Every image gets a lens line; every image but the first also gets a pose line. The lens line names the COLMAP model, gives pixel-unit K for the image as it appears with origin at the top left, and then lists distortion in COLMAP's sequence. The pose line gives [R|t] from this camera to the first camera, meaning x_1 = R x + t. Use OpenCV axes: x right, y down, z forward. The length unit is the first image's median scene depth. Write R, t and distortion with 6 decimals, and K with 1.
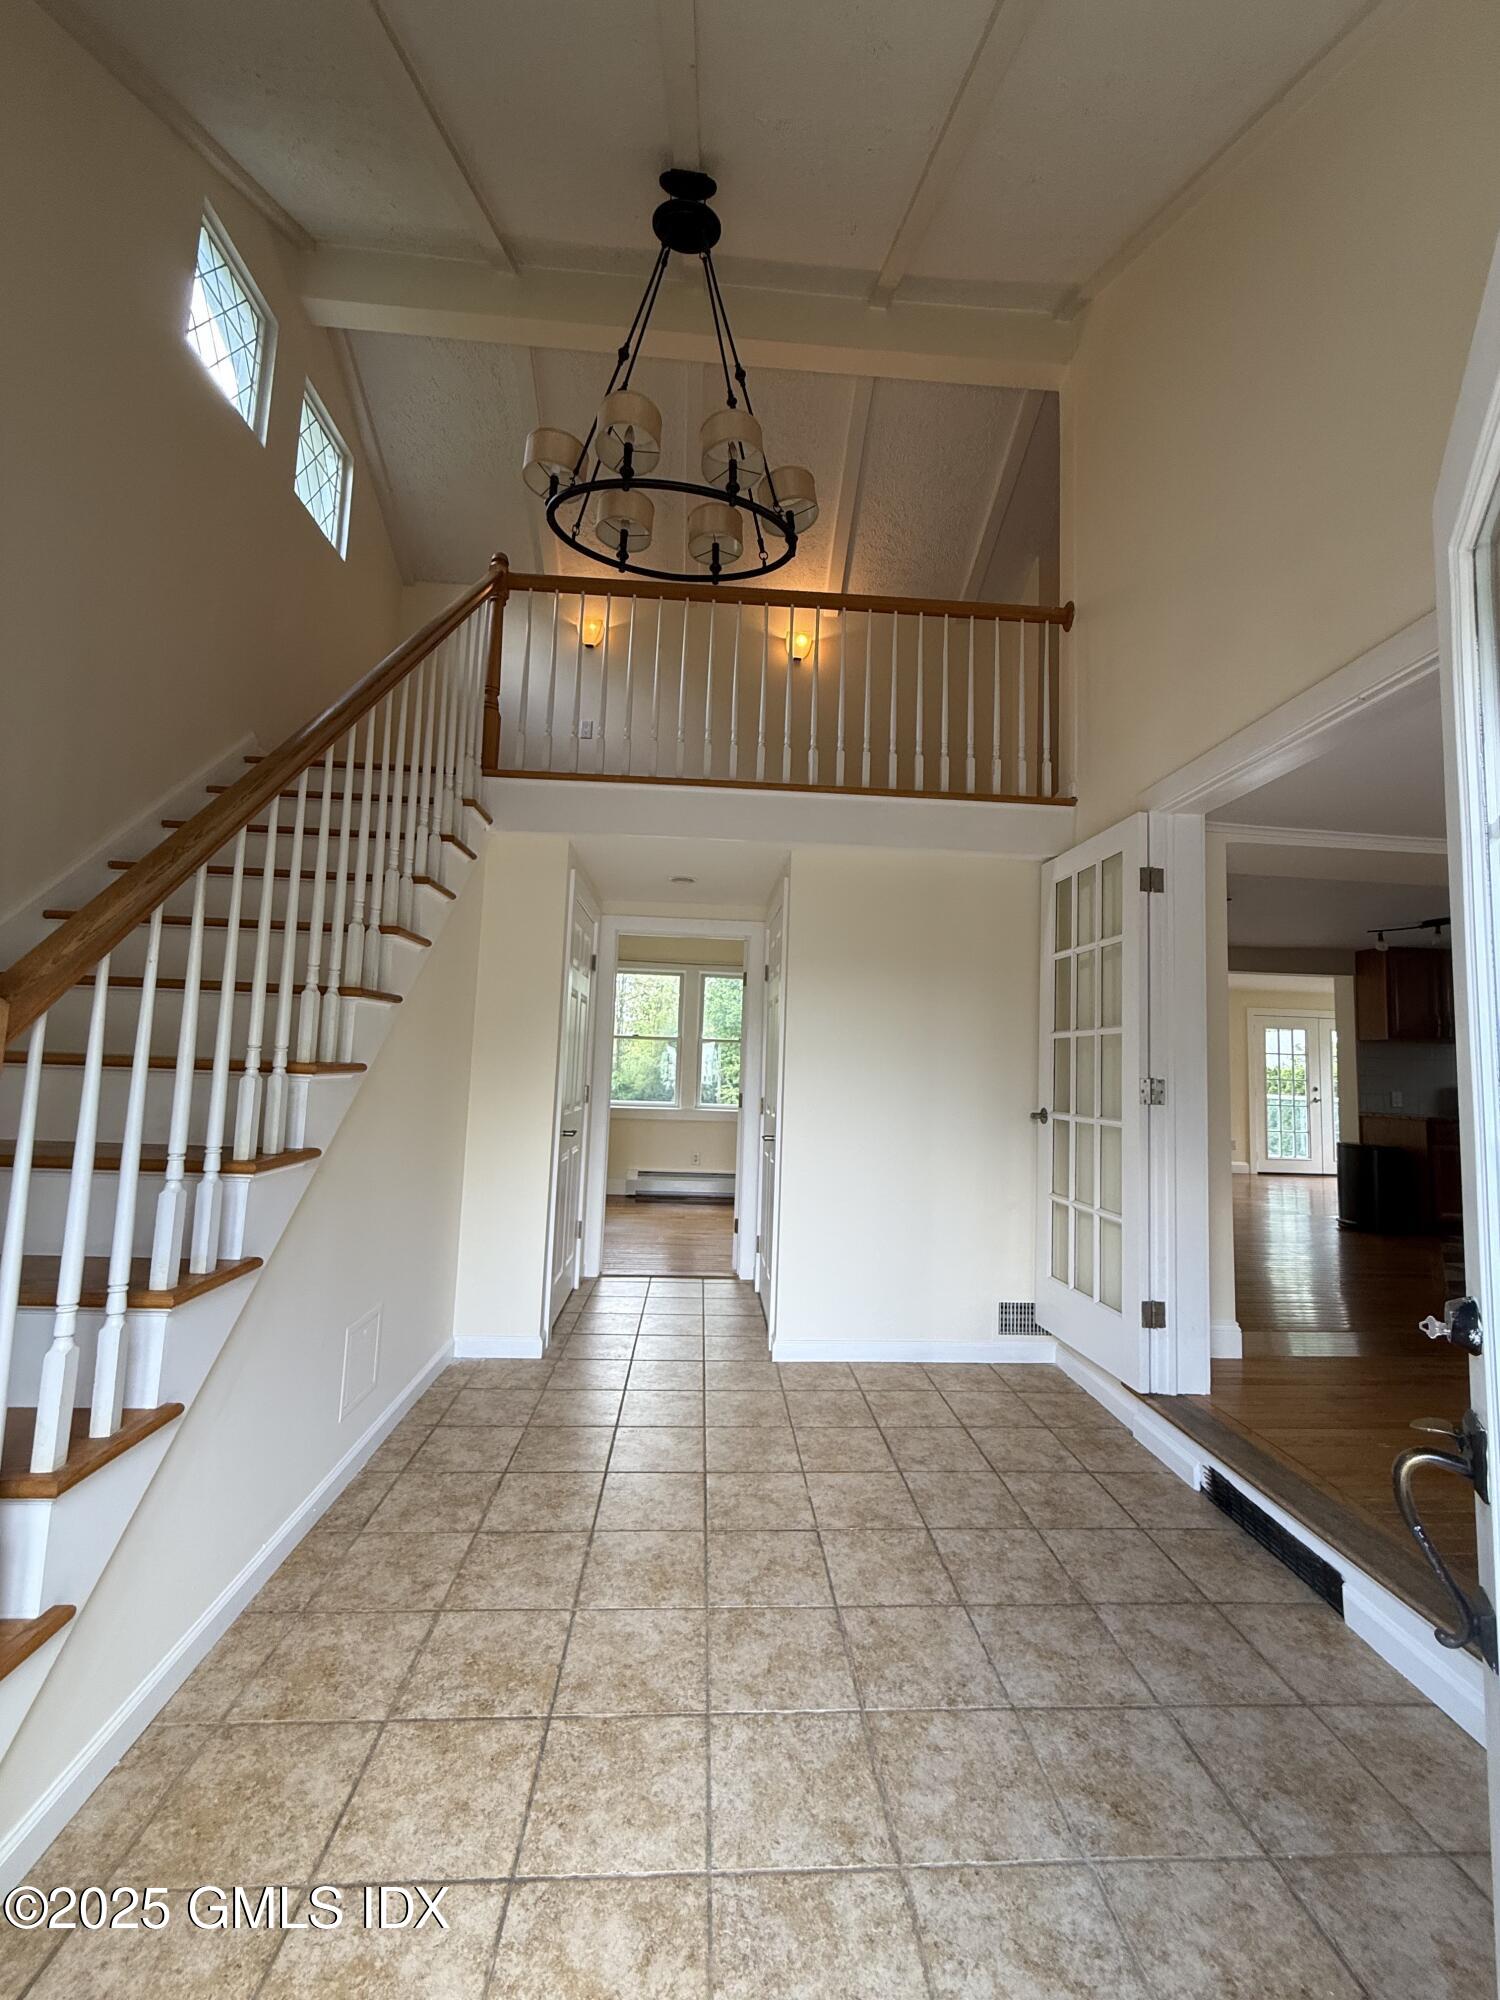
lens RADIAL K [[797.1, 0, 751.0], [0, 797.1, 994.3], [0, 0, 1]] dist [0.000455, 0.000433]
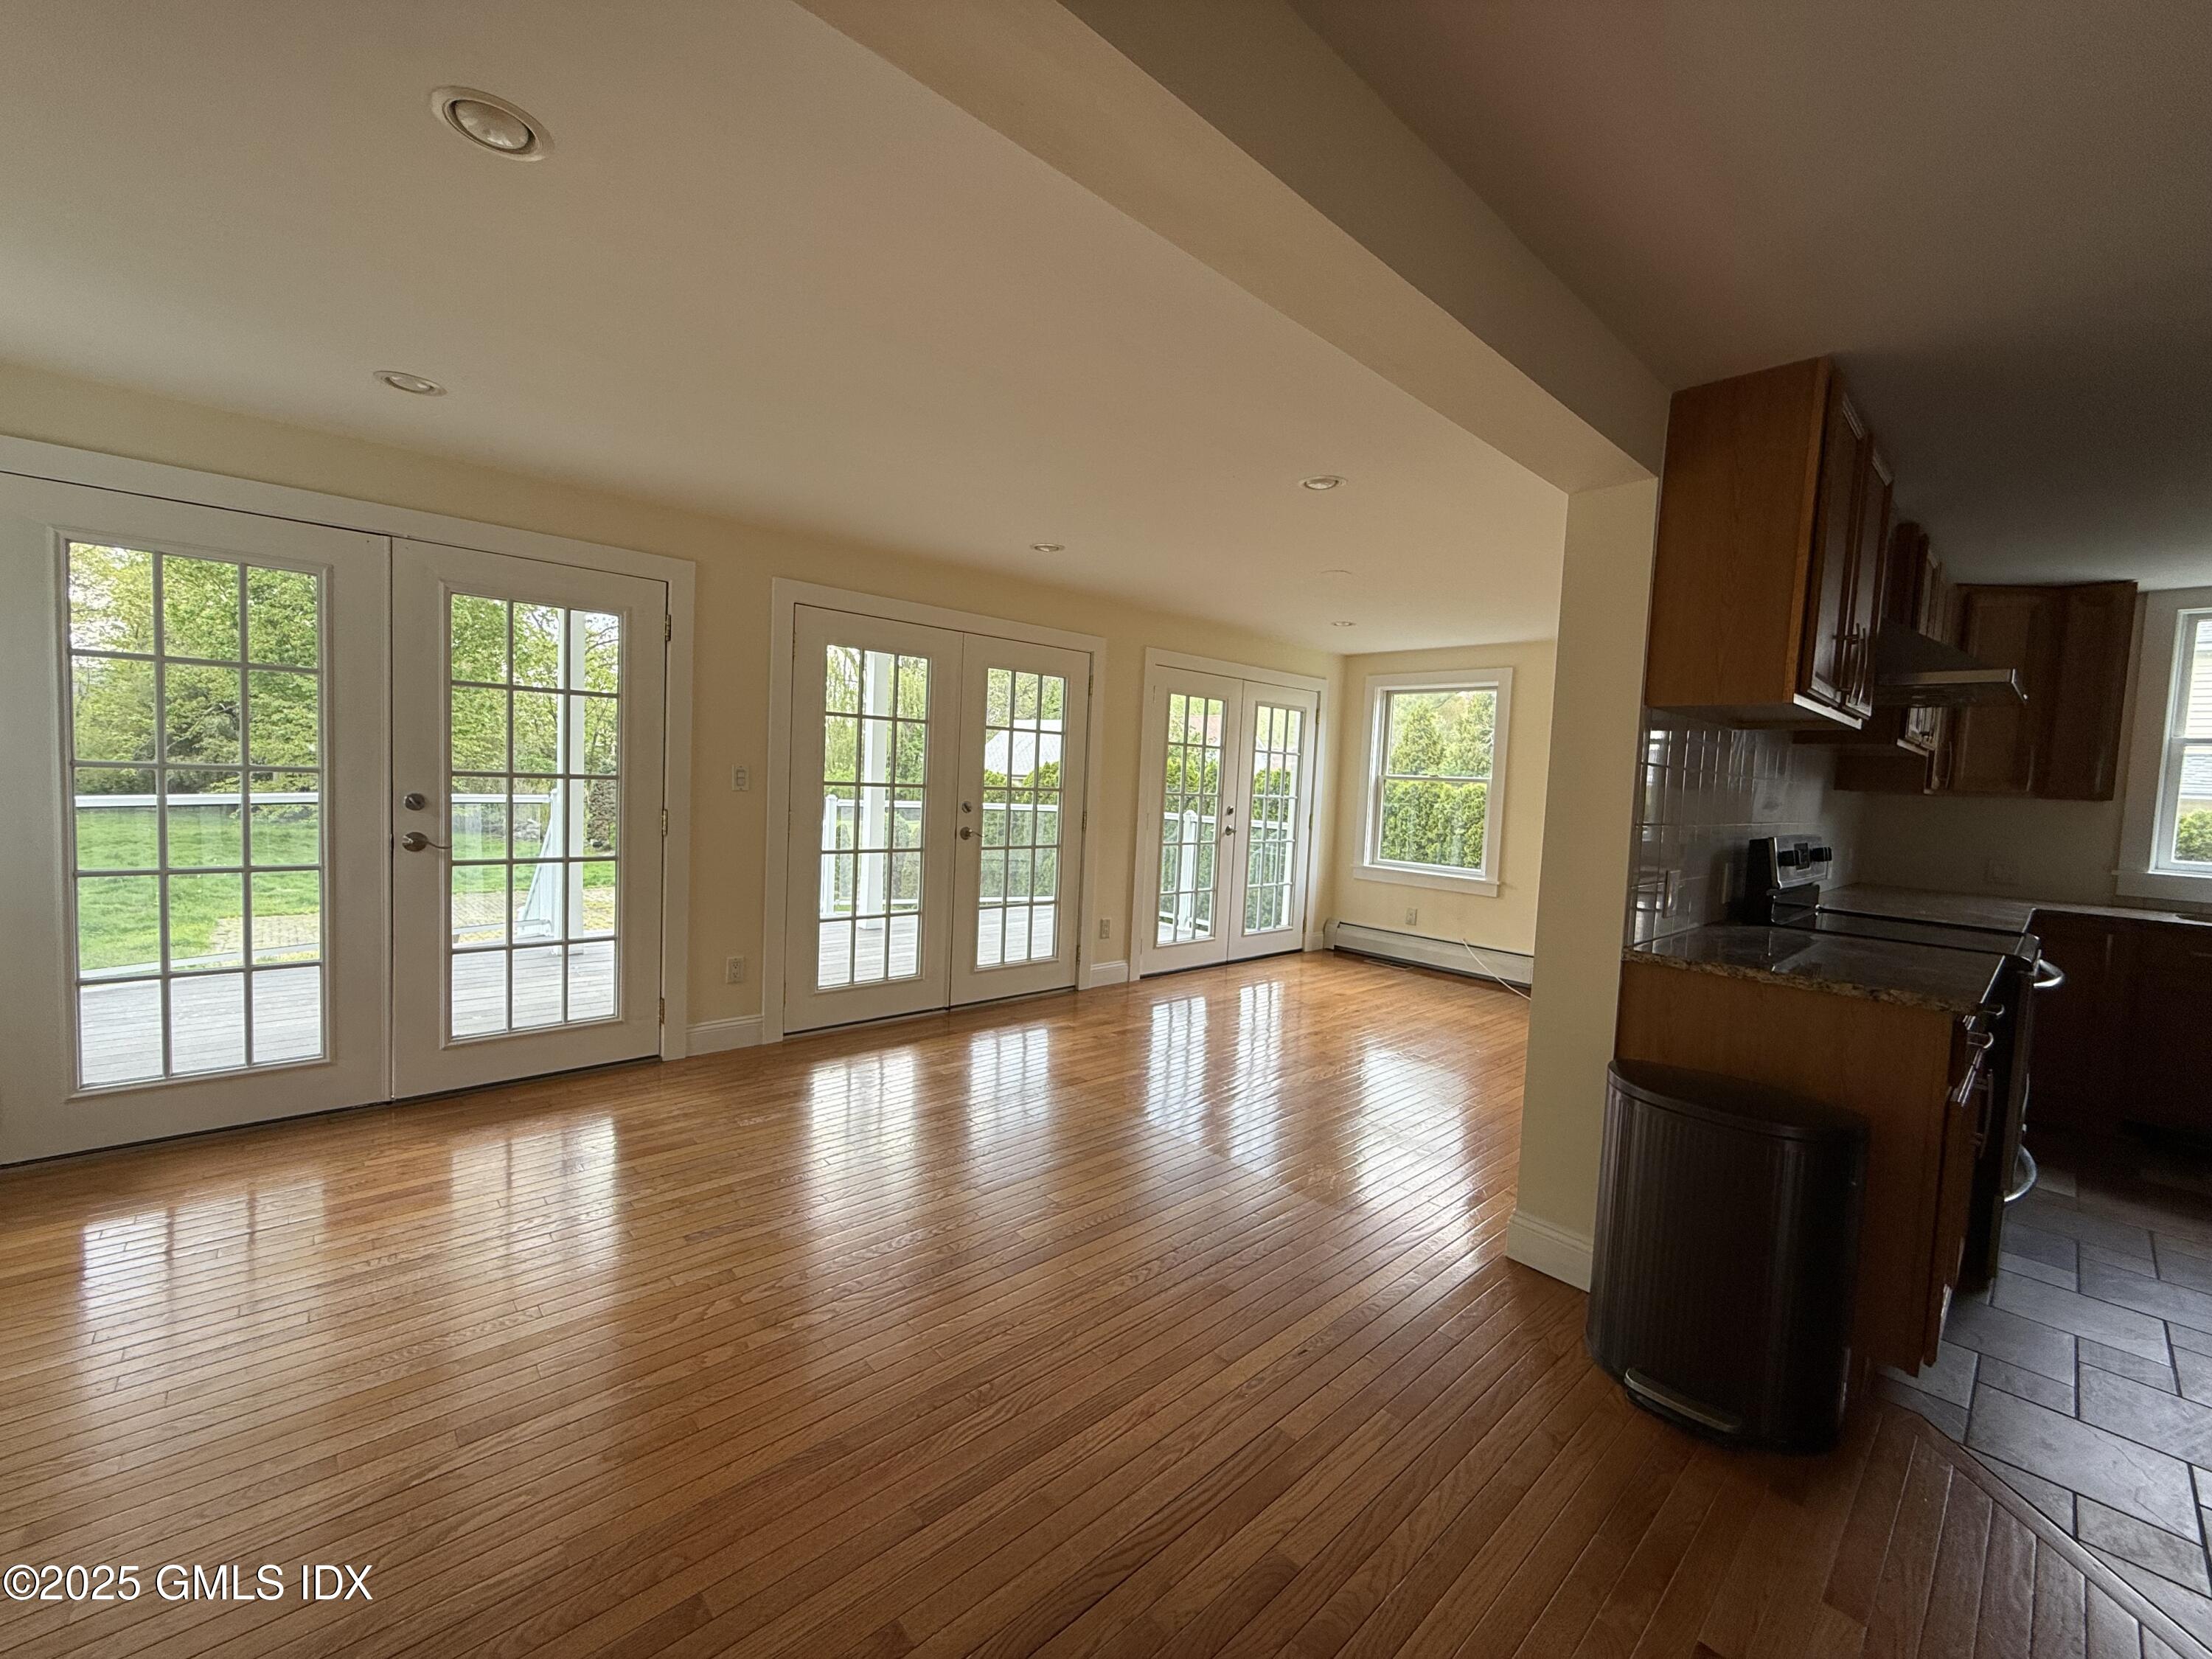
lens RADIAL K [[881.6, 0, 1098.8], [0, 881.6, 828.9], [0, 0, 1]] dist [0.000455, 0.000433]
pose [[0.796034, -0.033198, 0.604341, 0.897295], [-0.075105, 0.985359, 0.153056, 0.150563], [-0.600574, -0.167227, 0.781886, 1.910455]]
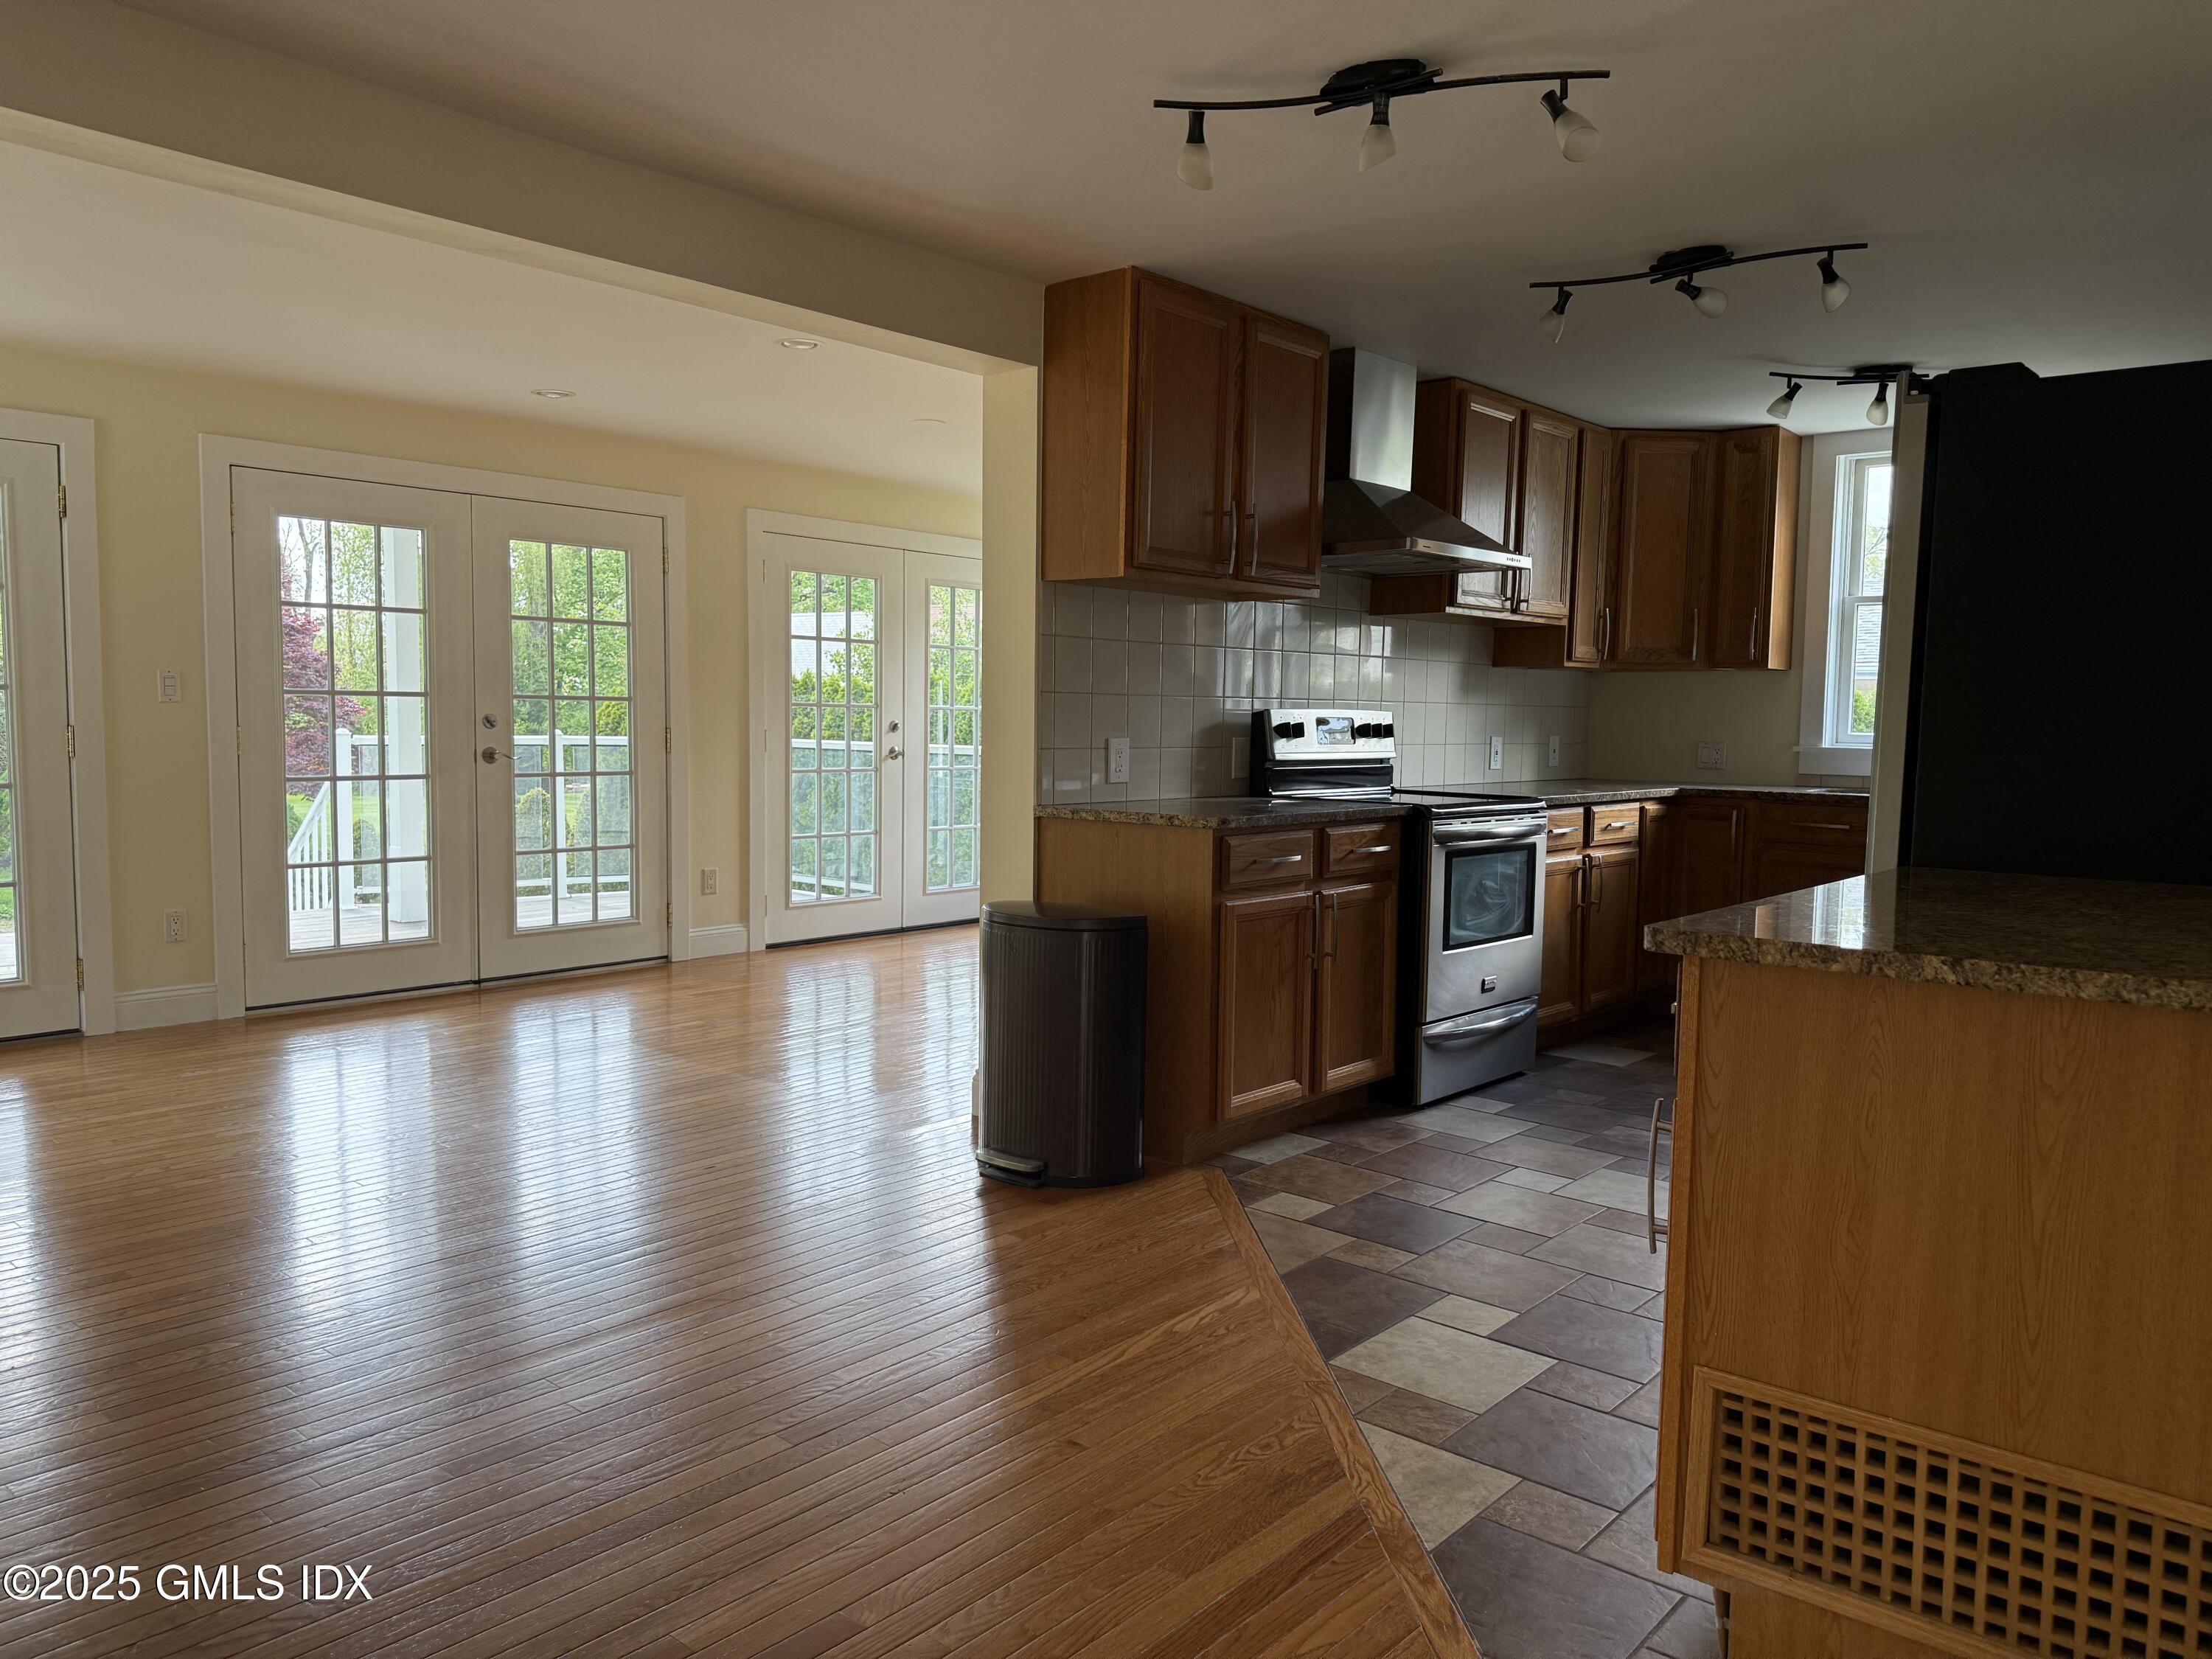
lens RADIAL K [[1552.6, 0, 1102.0], [0, 1552.6, 846.6], [0, 0, 1]] dist [0.066696, -0.083922]
pose [[0.718588, -0.081115, 0.690690, 0.763132], [-0.055359, 0.983351, 0.173080, 0.119710], [-0.693229, -0.162609, 0.702133, 1.184287]]
